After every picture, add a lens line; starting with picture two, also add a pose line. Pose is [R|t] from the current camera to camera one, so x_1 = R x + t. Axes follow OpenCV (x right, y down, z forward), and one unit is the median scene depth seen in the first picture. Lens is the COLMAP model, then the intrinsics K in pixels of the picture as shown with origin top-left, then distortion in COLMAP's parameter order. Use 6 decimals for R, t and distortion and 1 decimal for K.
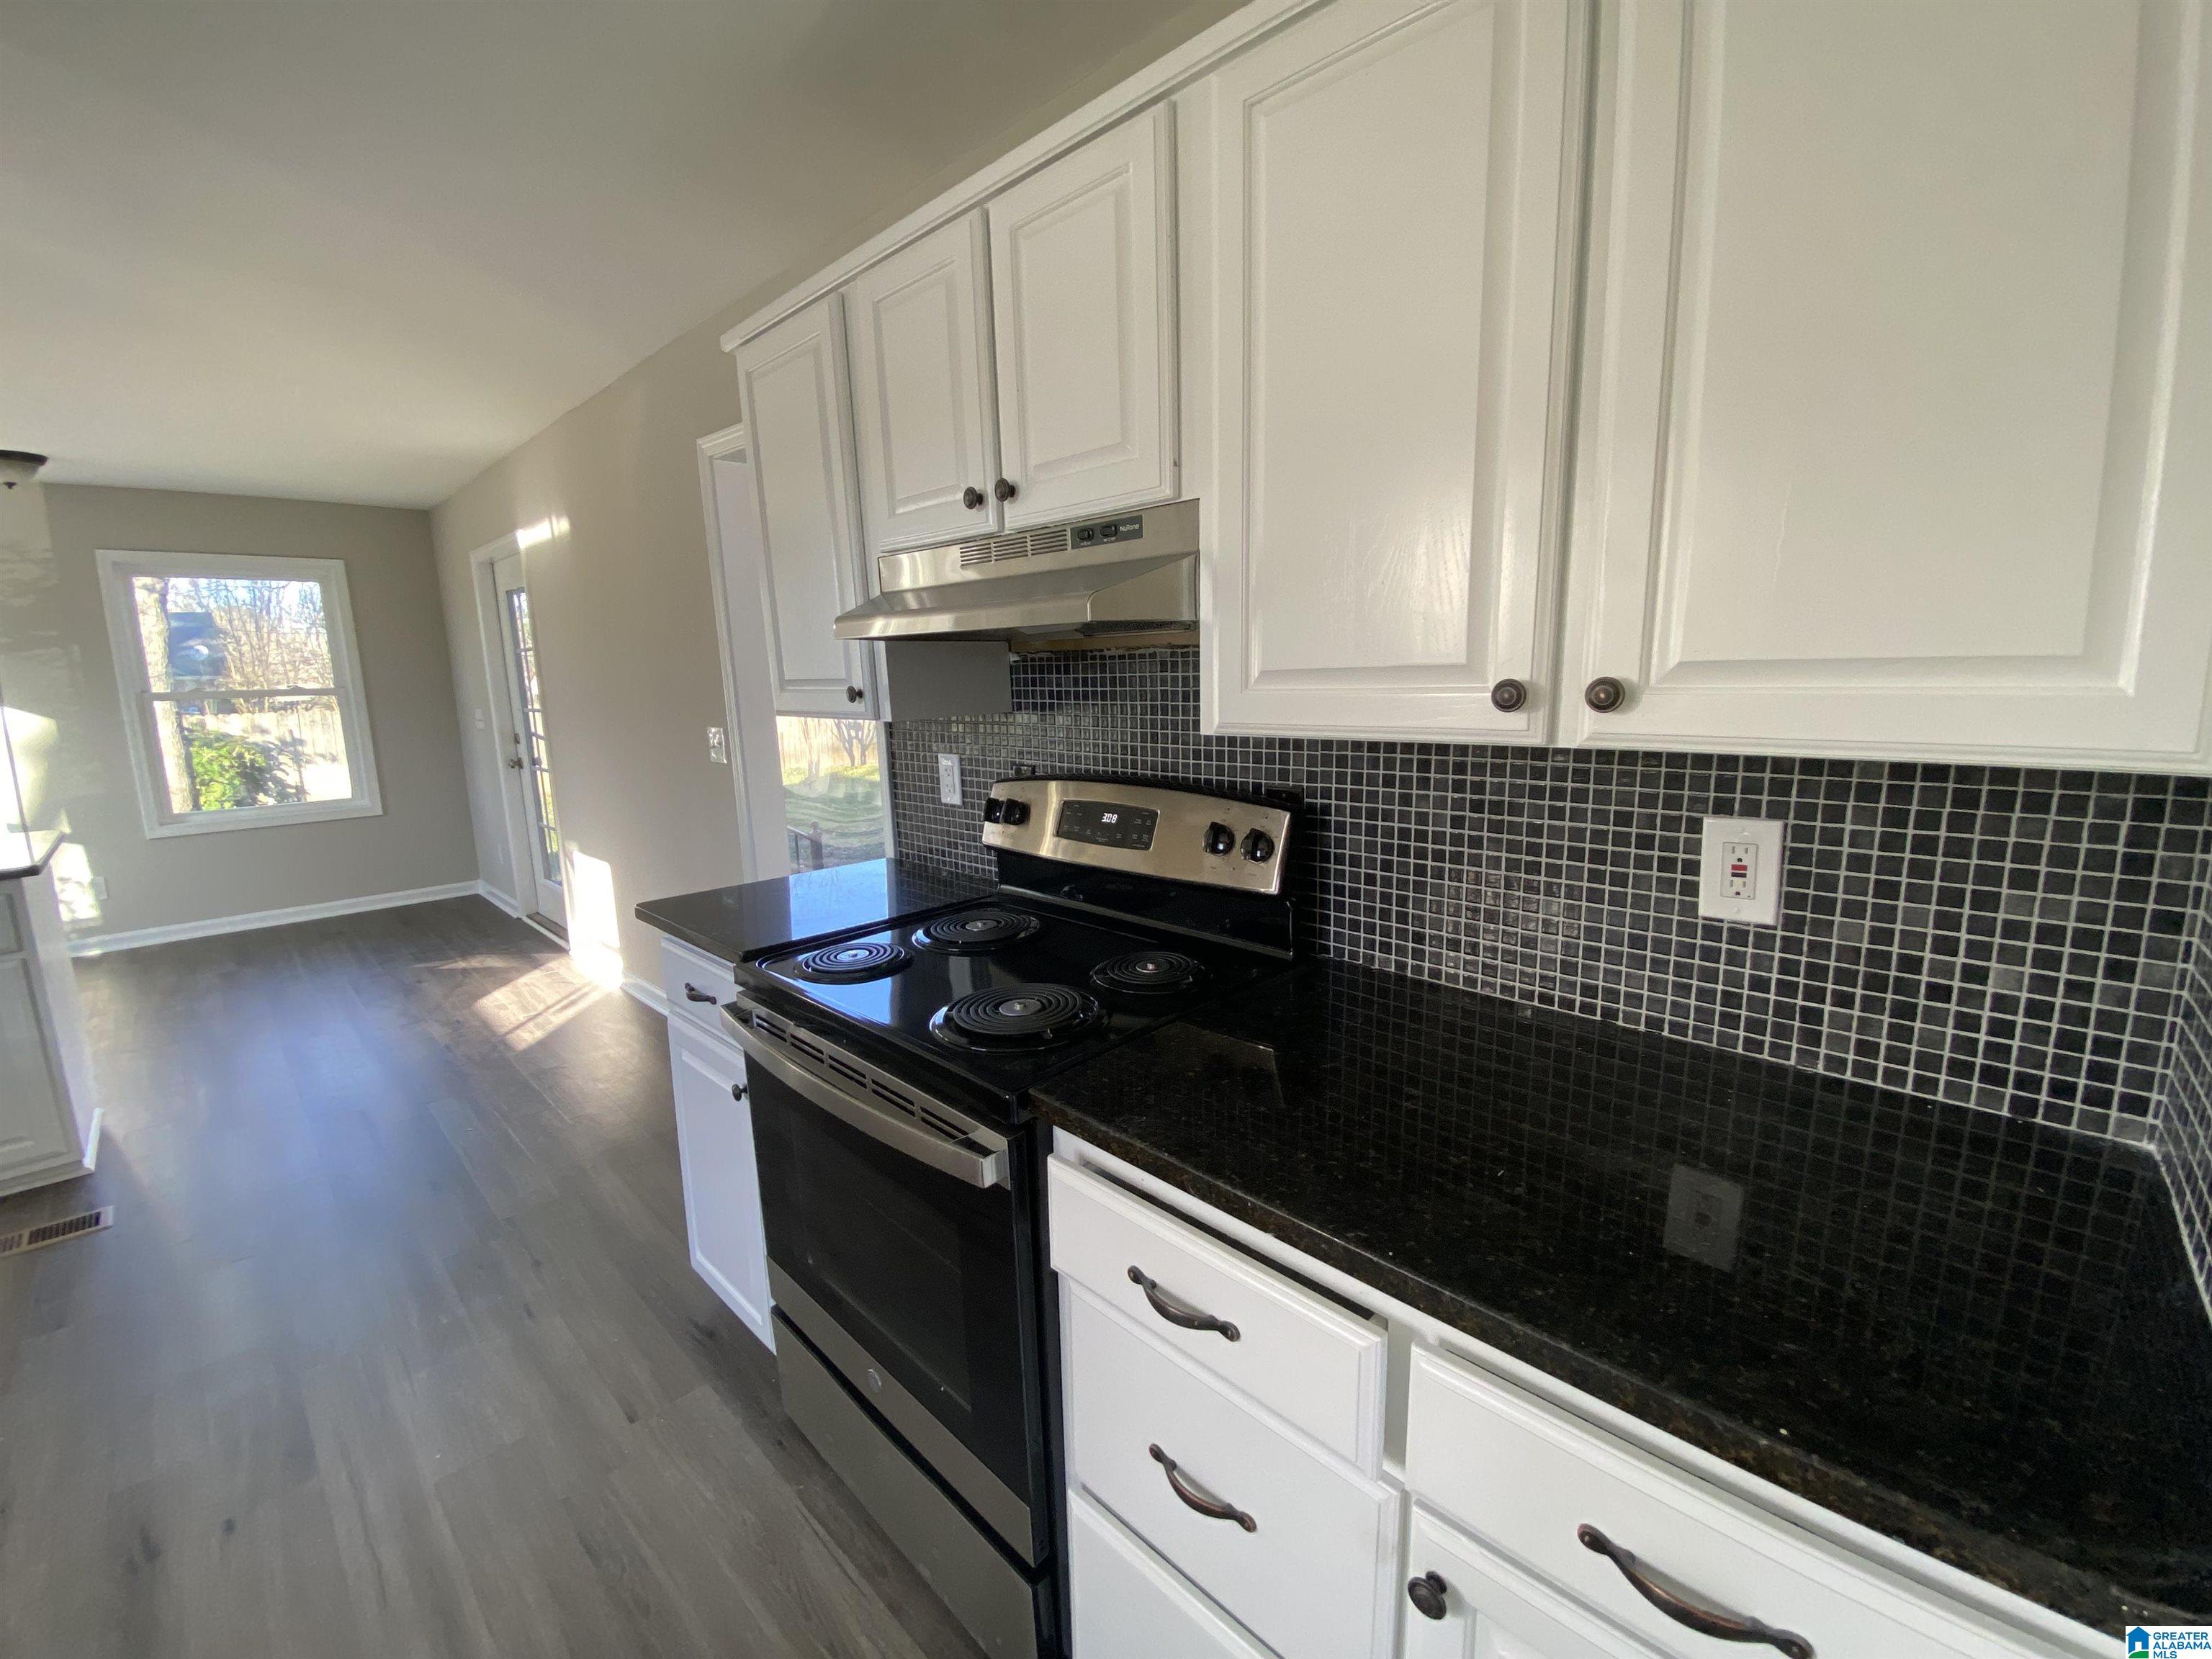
lens RADIAL K [[897.0, 0, 1103.0], [0, 897.0, 826.2], [0, 0, 1]] dist [0.015808, -0.019107]
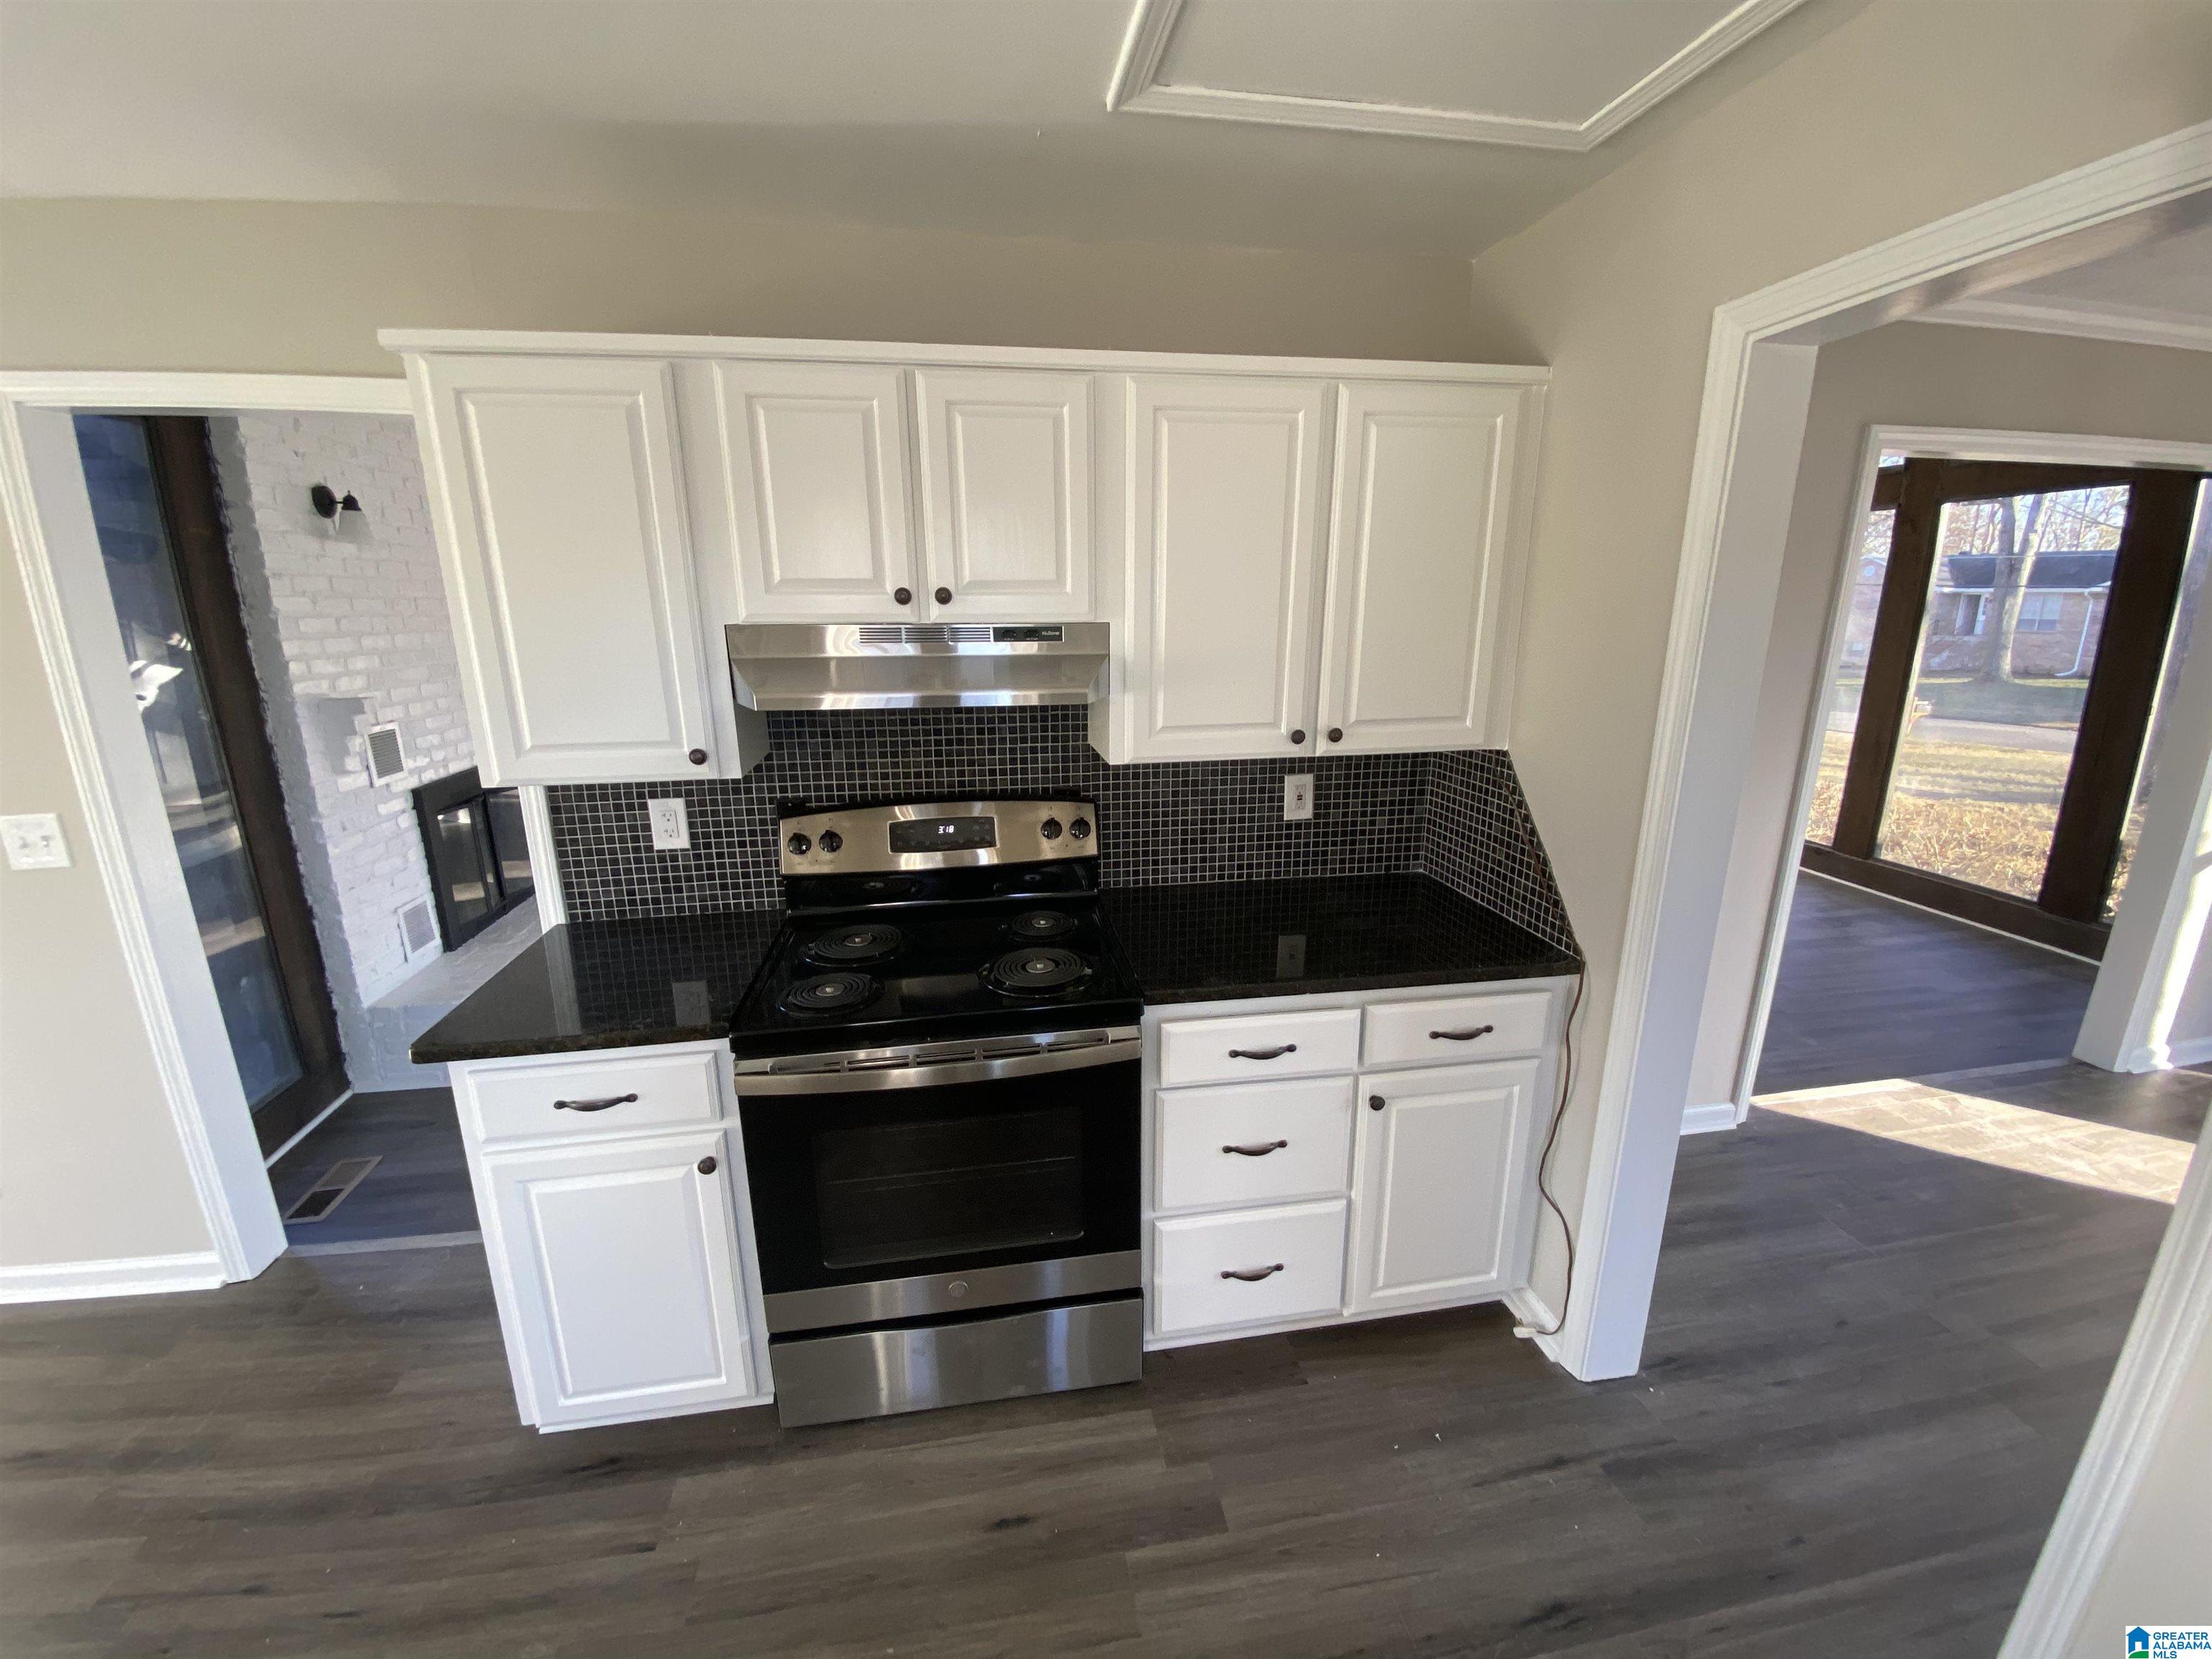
lens RADIAL K [[885.7, 0, 1083.8], [0, 885.7, 825.0], [0, 0, 1]] dist [0.016527, -0.017717]
pose [[0.593447, -0.177852, 0.784978, -1.224835], [0.133025, 0.983541, 0.122273, -0.201951], [-0.793804, 0.031859, 0.607338, 0.075436]]
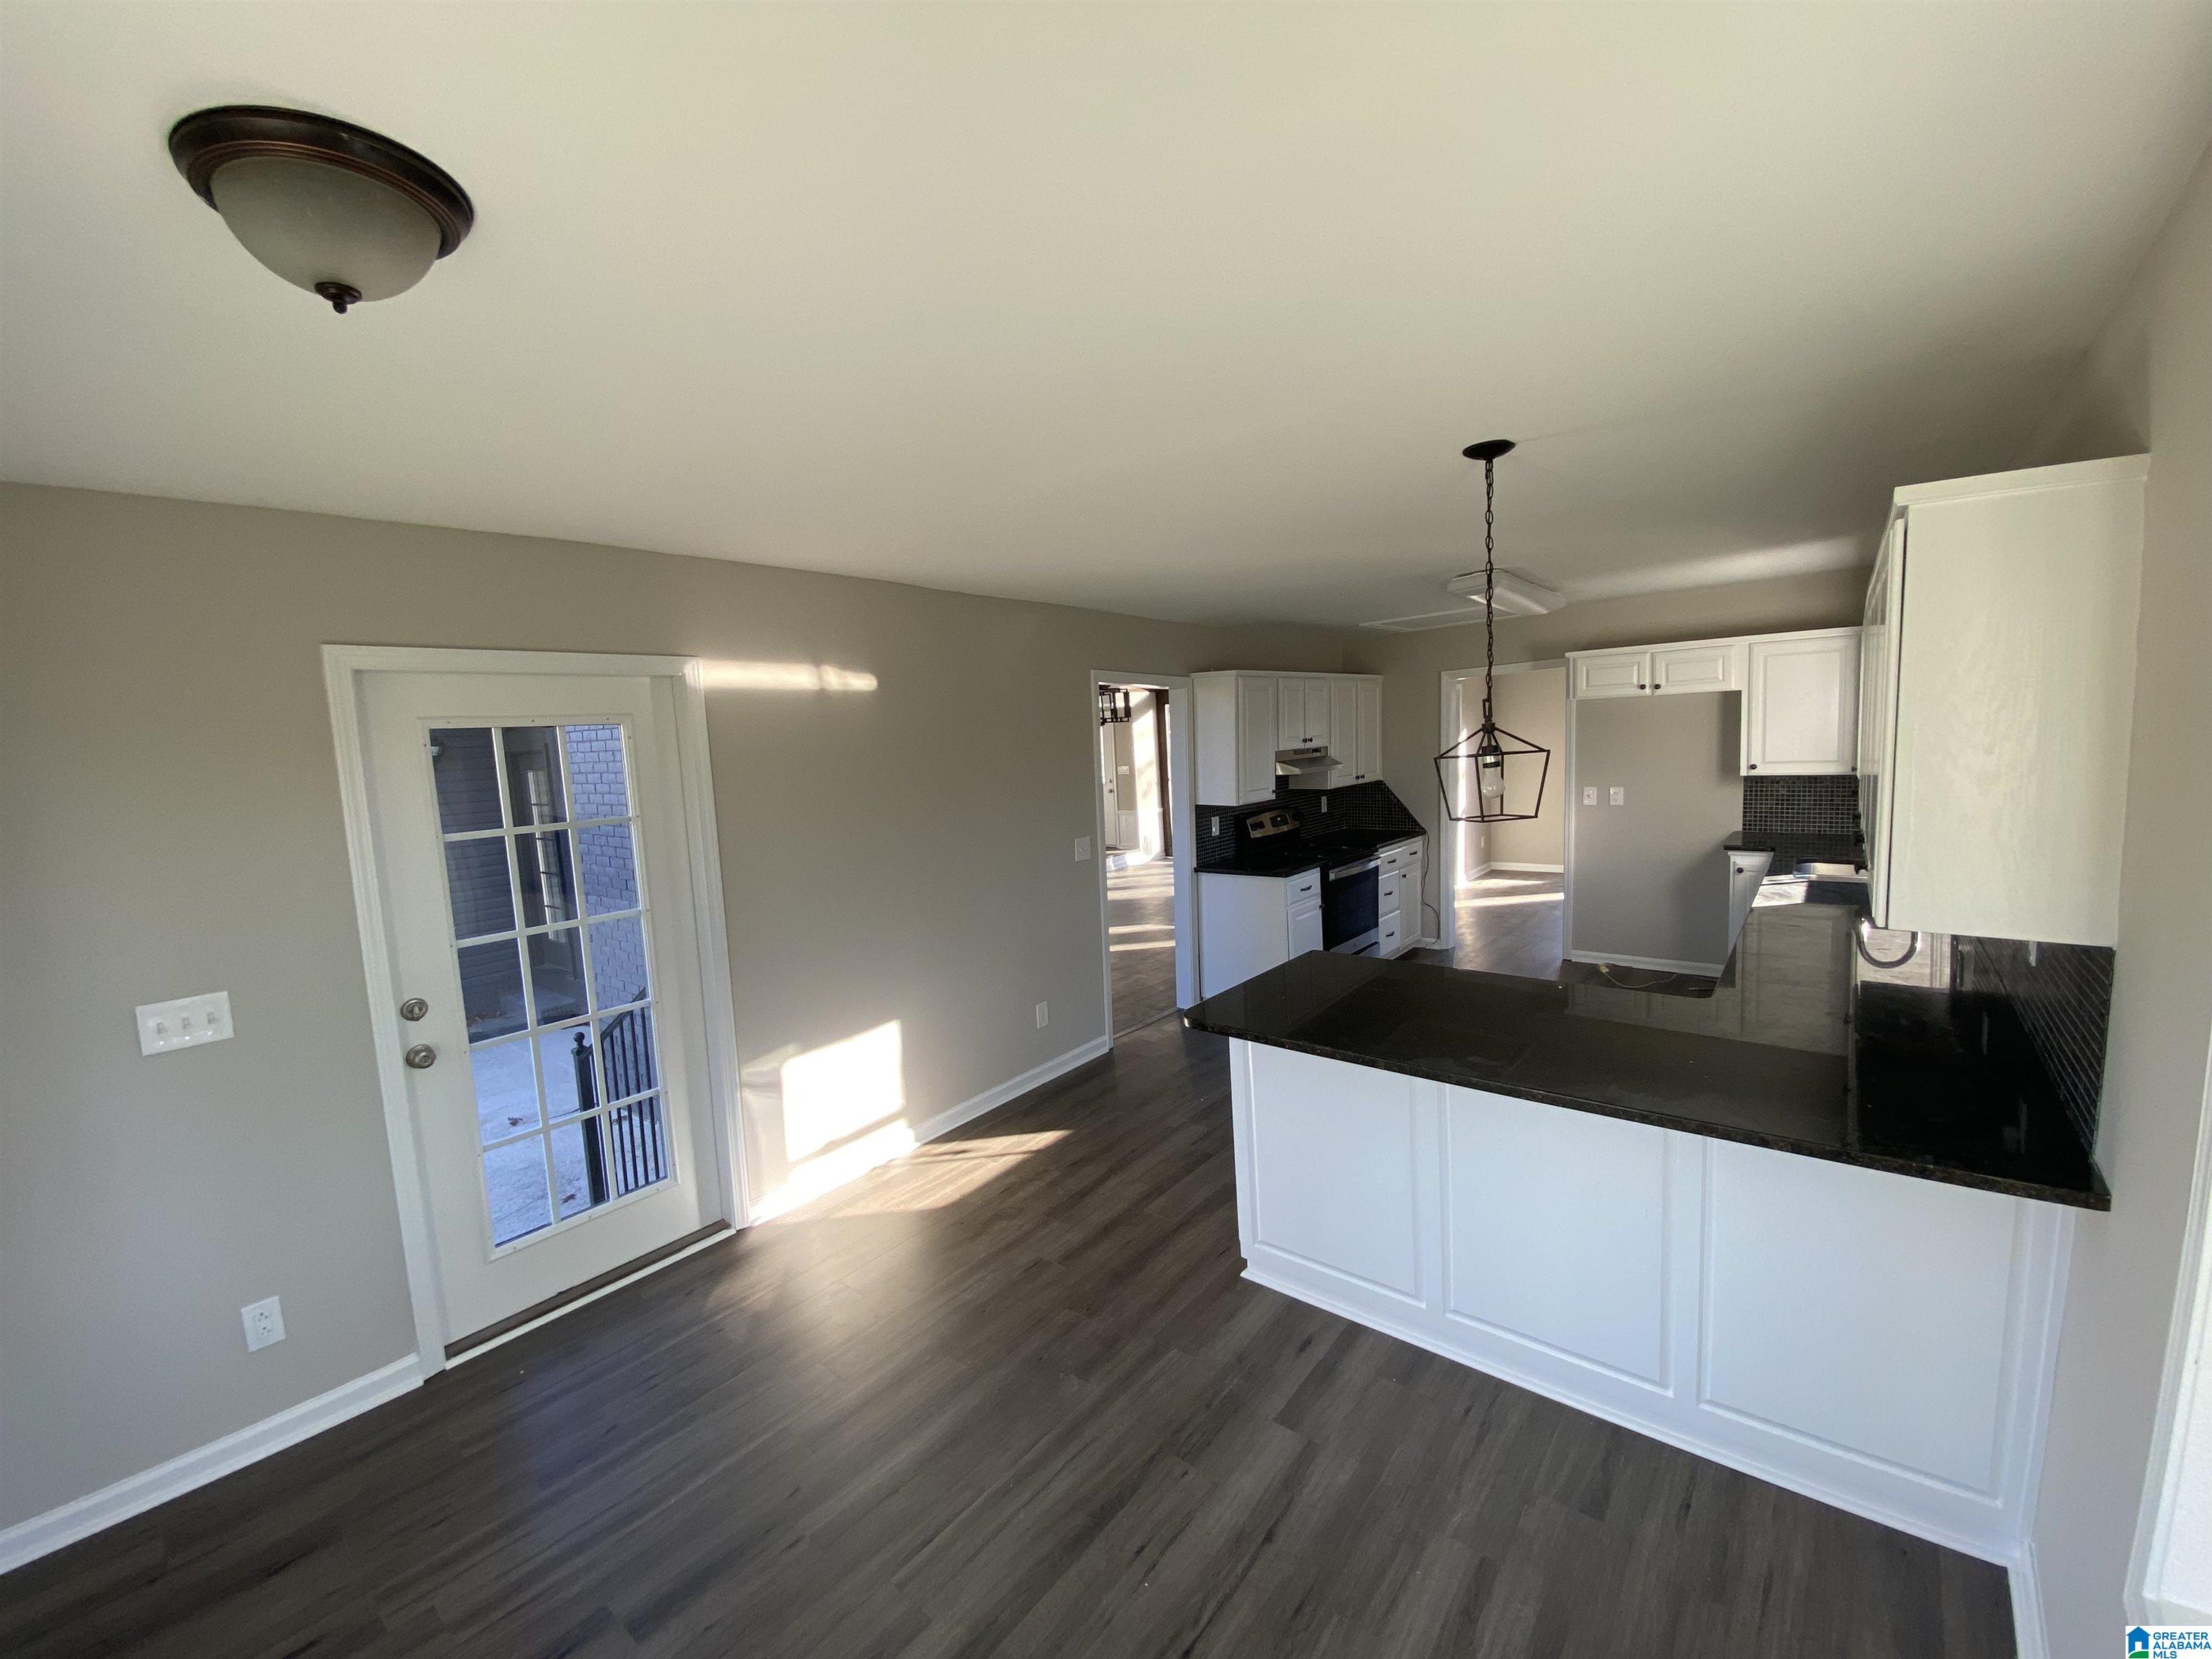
lens RADIAL K [[897.0, 0, 1103.0], [0, 897.0, 826.2], [0, 0, 1]] dist [0.015808, -0.019107]
pose [[-0.083600, -0.087043, 0.992691, -5.120622], [0.212298, 0.971753, 0.103086, -0.736345], [-0.973622, 0.219364, -0.062760, 2.721715]]
